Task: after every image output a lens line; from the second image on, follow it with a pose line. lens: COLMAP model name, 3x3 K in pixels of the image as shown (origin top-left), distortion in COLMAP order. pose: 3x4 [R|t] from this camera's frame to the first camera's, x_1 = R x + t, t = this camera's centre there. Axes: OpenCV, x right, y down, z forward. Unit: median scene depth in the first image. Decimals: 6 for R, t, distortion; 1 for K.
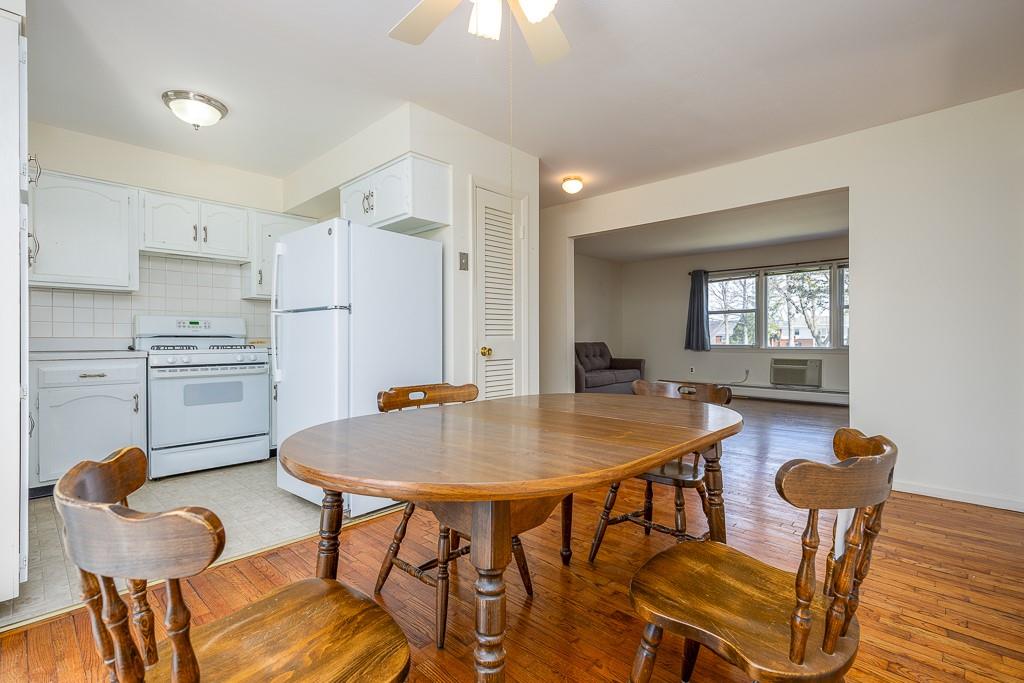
lens RADIAL K [[461.4, 0, 514.5], [0, 461.4, 341.1], [0, 0, 1]] dist [-0.000813, -0.000051]
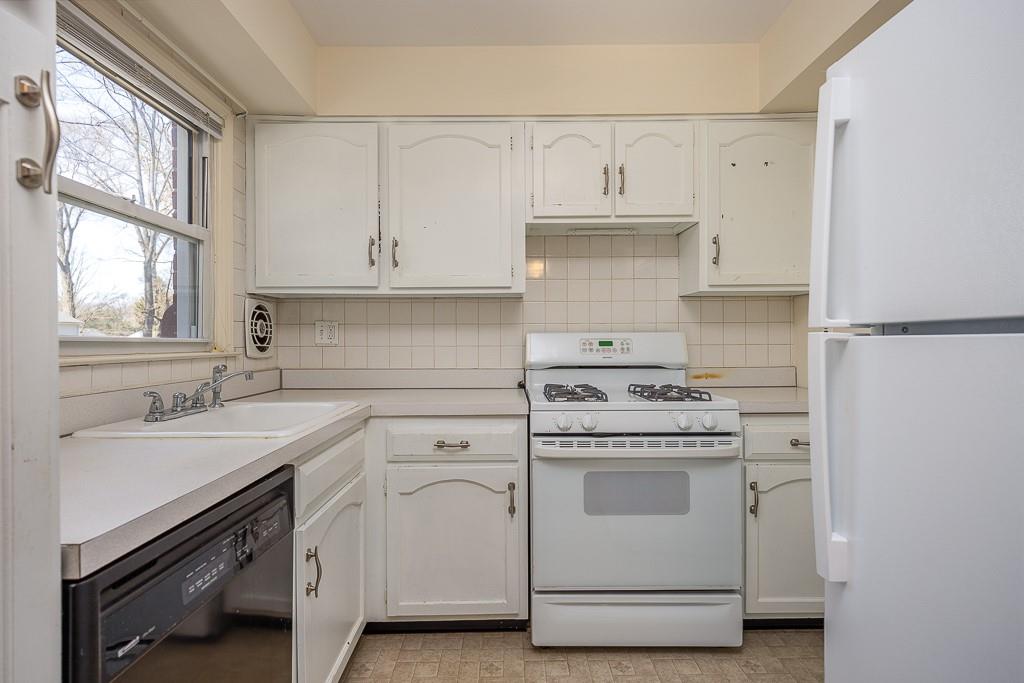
lens RADIAL K [[526.4, 0, 502.2], [0, 526.4, 338.9], [0, 0, 1]] dist [-0.002542, -0.006042]
pose [[0.676988, -0.005745, -0.735971, -0.329978], [-0.000969, 0.999962, -0.008697, -0.042809], [0.735993, 0.006601, 0.676957, 0.507322]]
